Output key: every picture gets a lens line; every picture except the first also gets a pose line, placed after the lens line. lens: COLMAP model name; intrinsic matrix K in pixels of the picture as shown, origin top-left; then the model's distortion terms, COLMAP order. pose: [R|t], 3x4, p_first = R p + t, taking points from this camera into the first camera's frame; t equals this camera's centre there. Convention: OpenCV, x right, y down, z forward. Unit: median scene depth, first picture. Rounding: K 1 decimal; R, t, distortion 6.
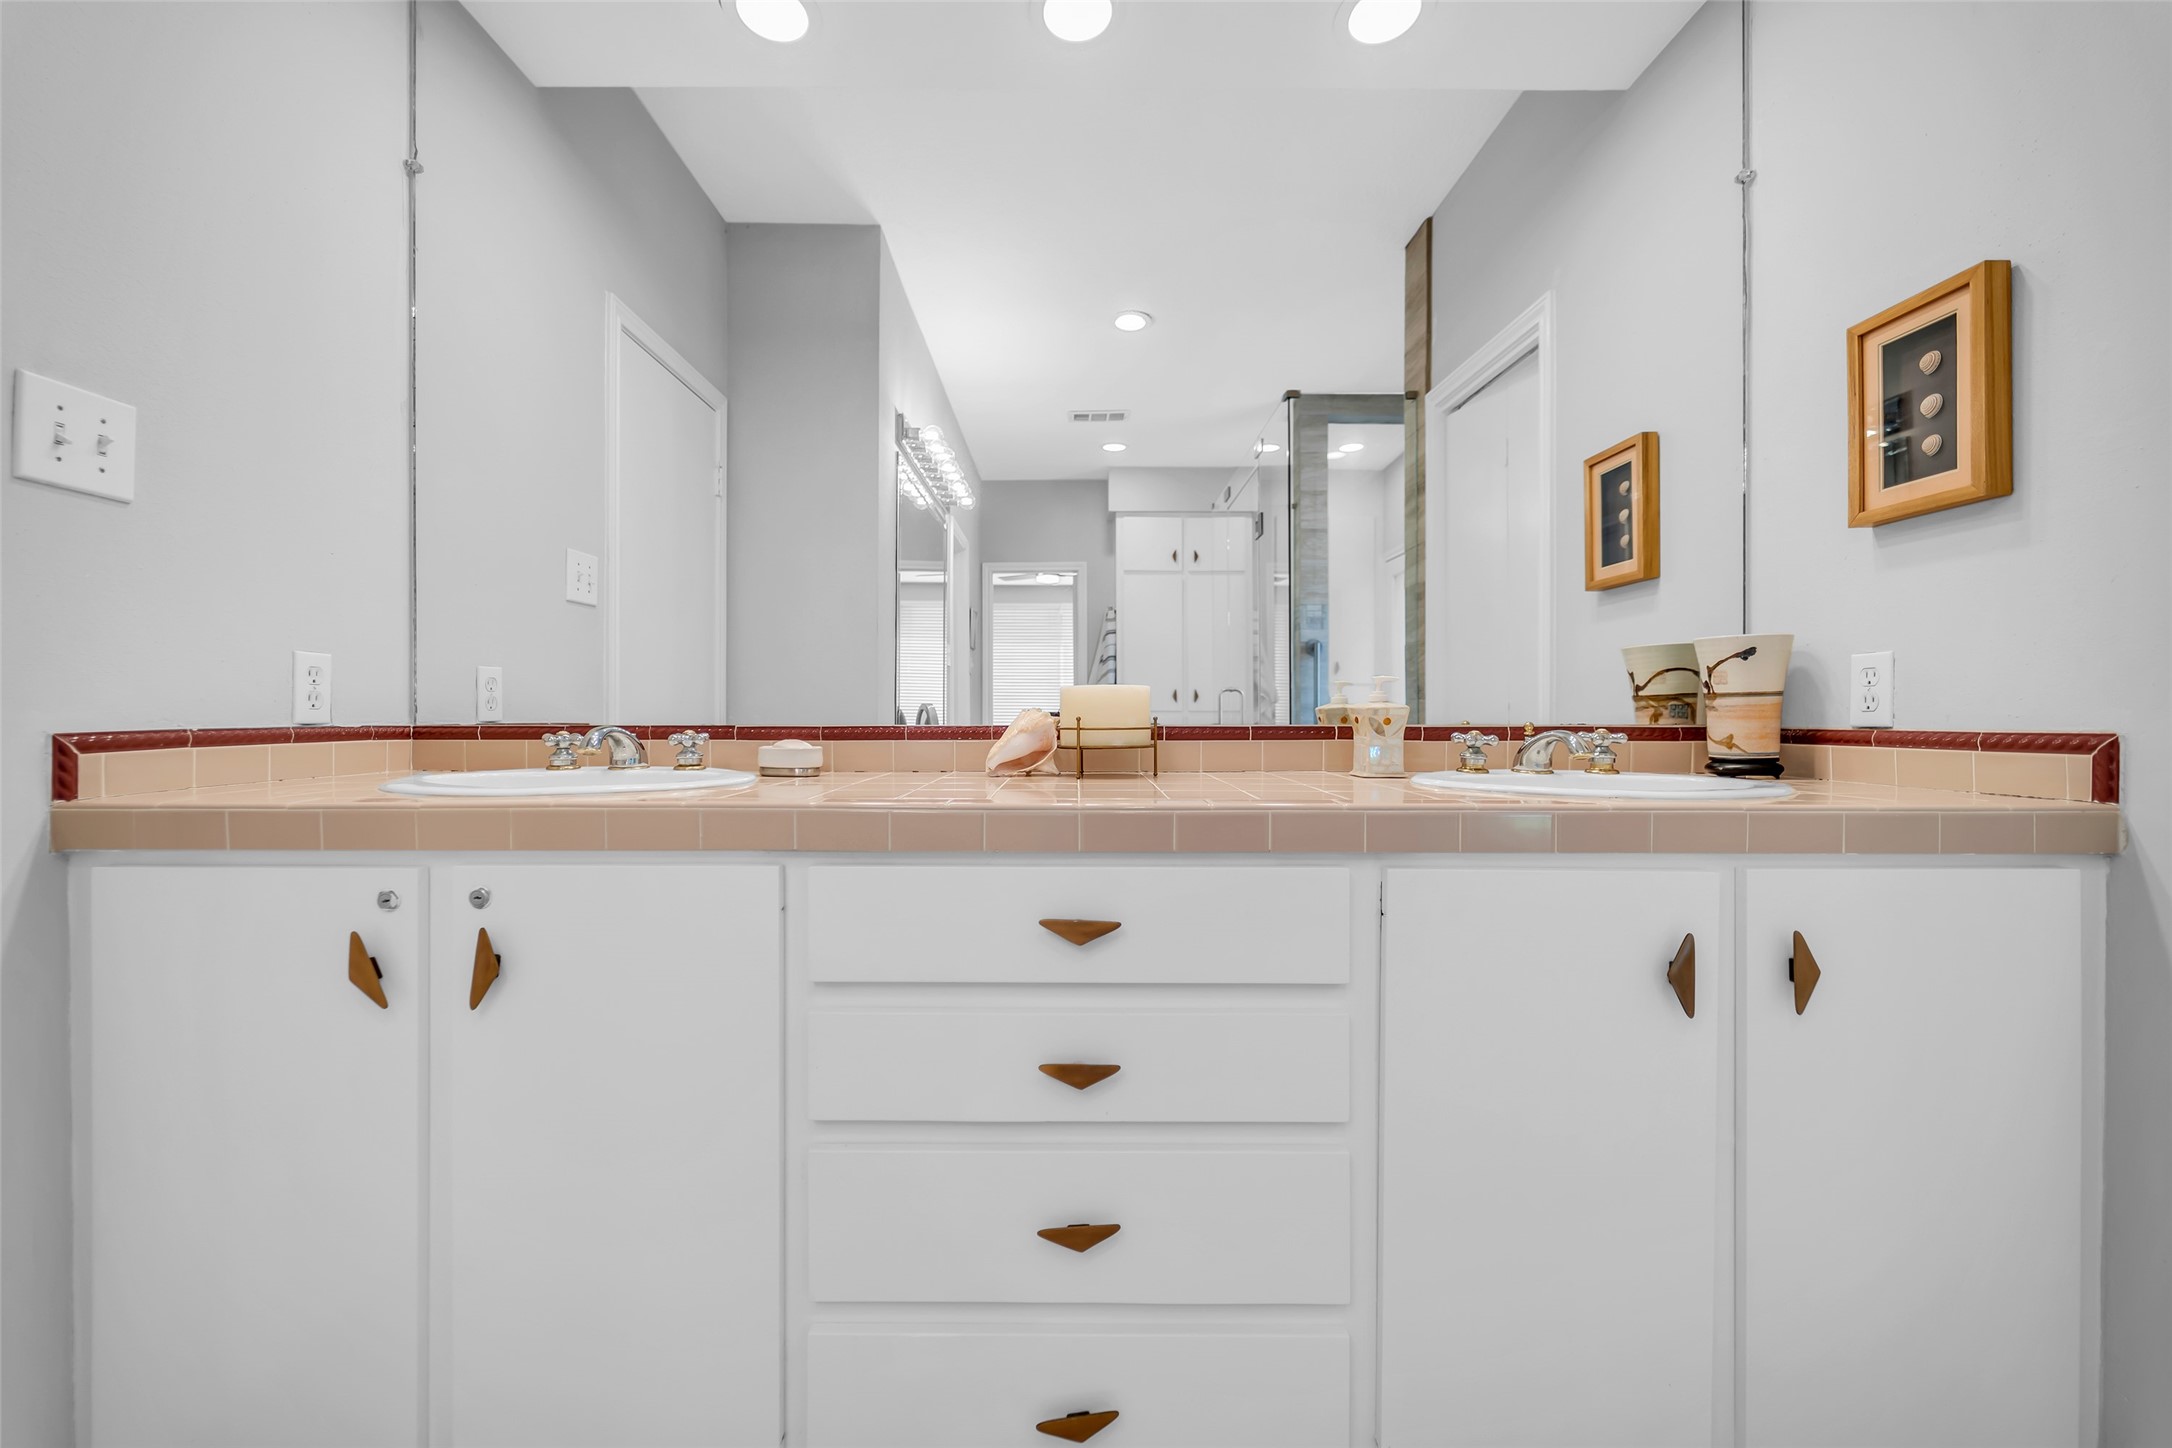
lens RADIAL K [[872.1, 0, 1072.6], [0, 872.1, 721.9], [0, 0, 1]] dist [-0.000637, -0.000417]
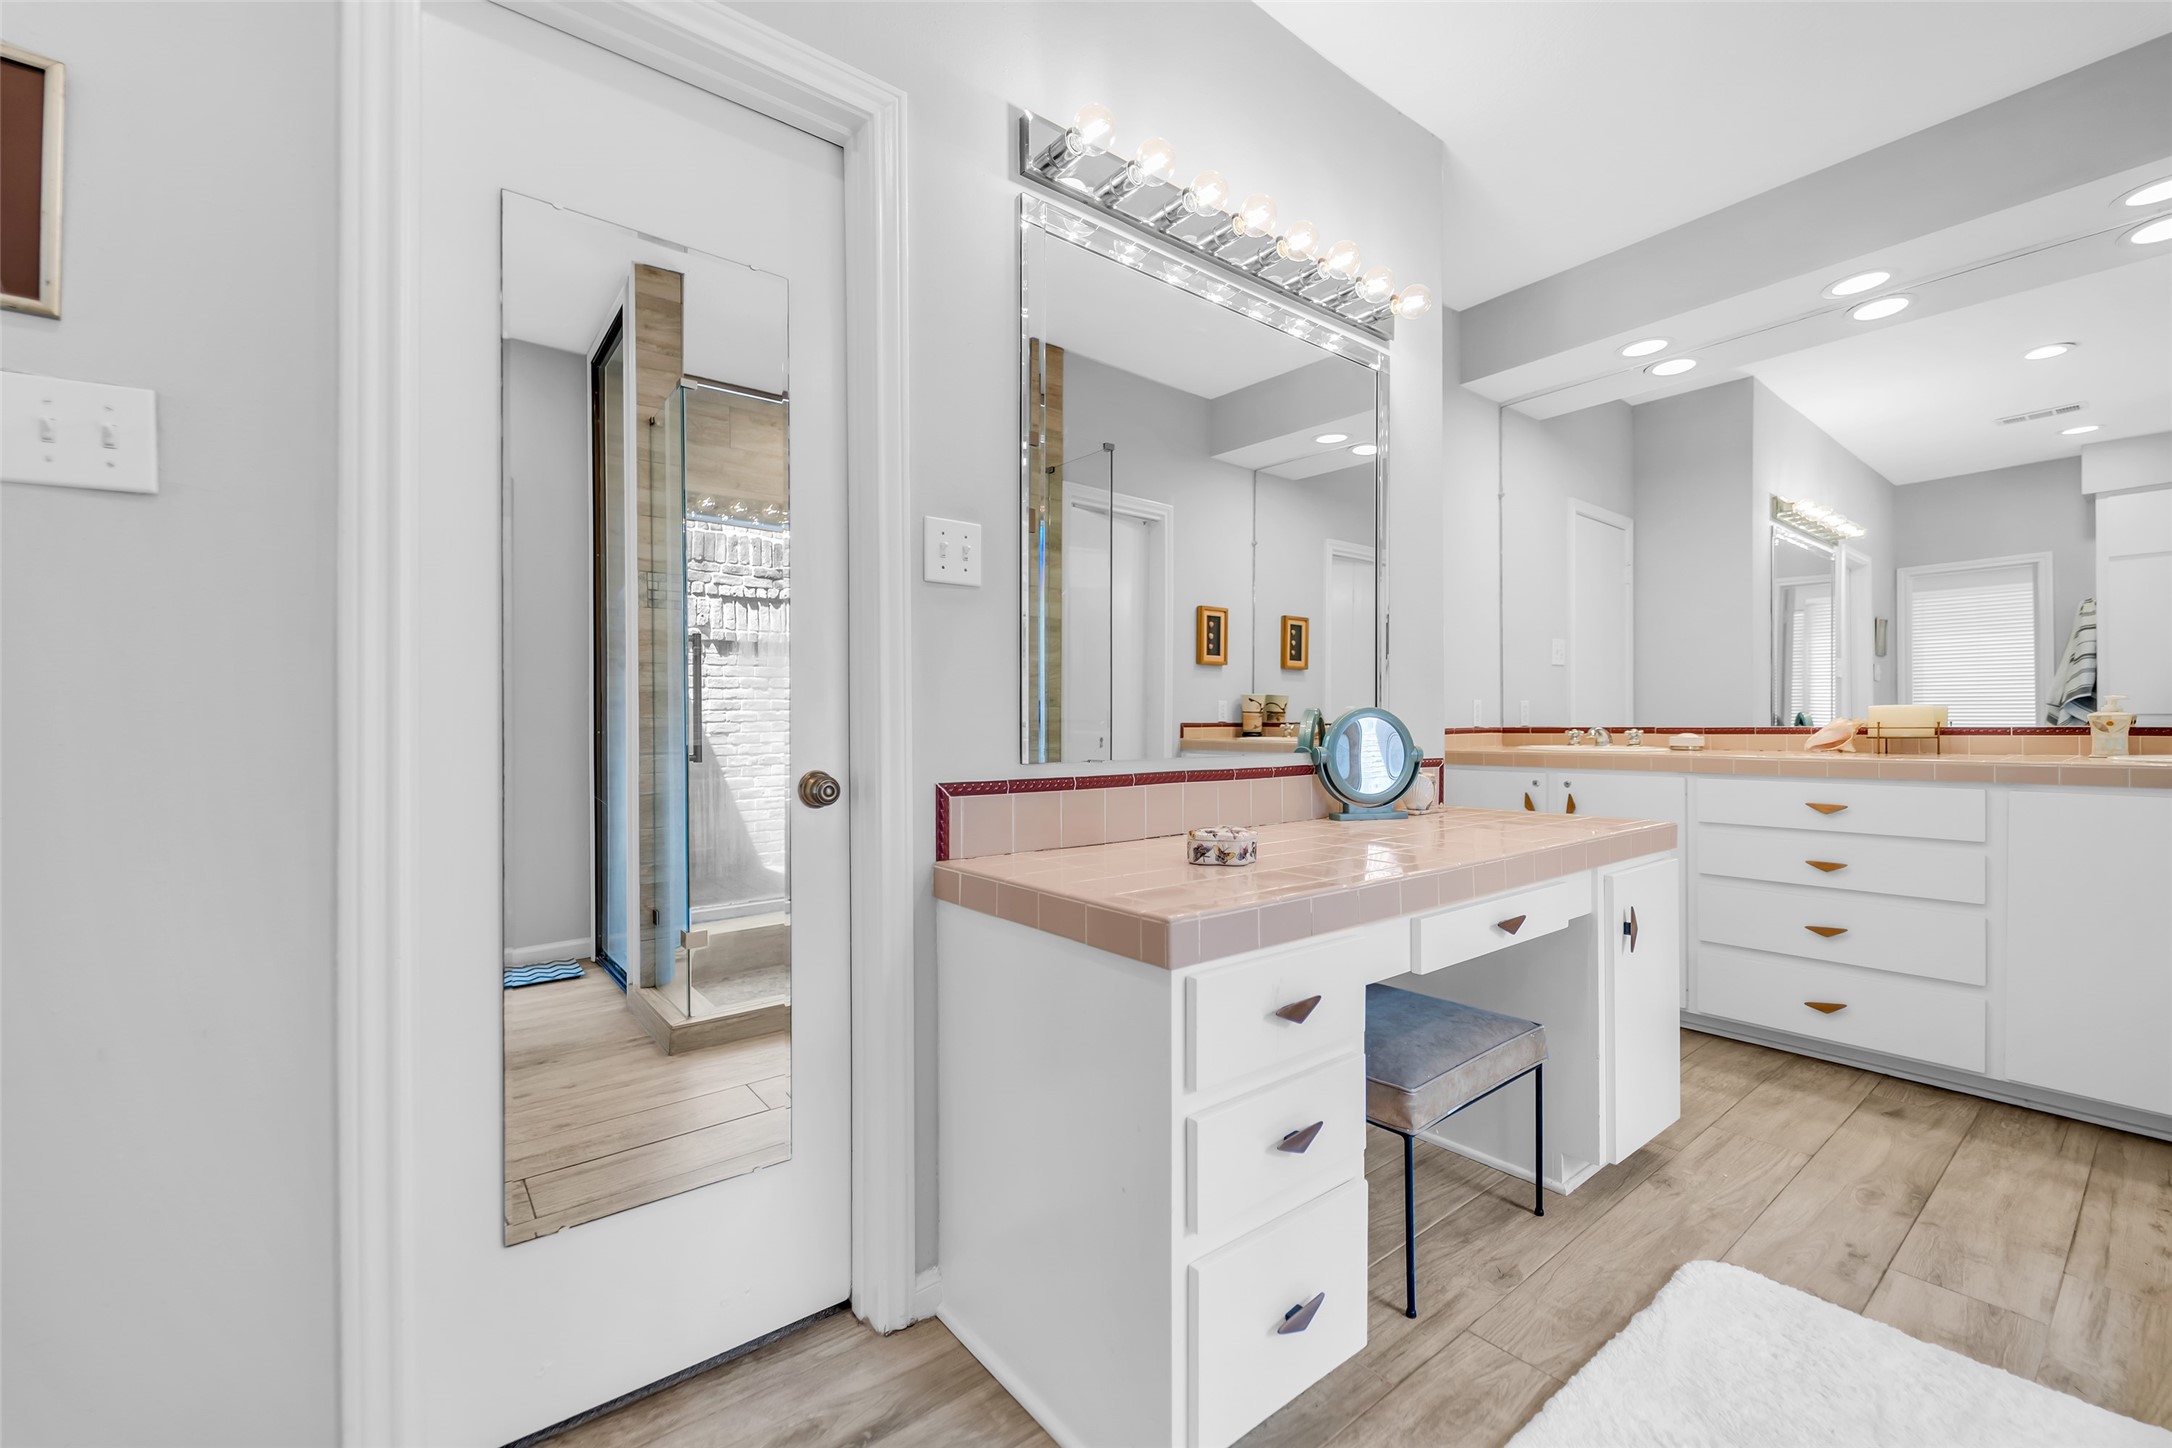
lens RADIAL K [[872.1, 0, 1072.6], [0, 872.1, 721.9], [0, 0, 1]] dist [-0.000637, -0.000417]
pose [[0.611547, -0.006238, -0.791184, 0.368794], [-0.000292, 0.999967, -0.008109, 0.008078], [0.791208, 0.005190, 0.611525, -1.235748]]
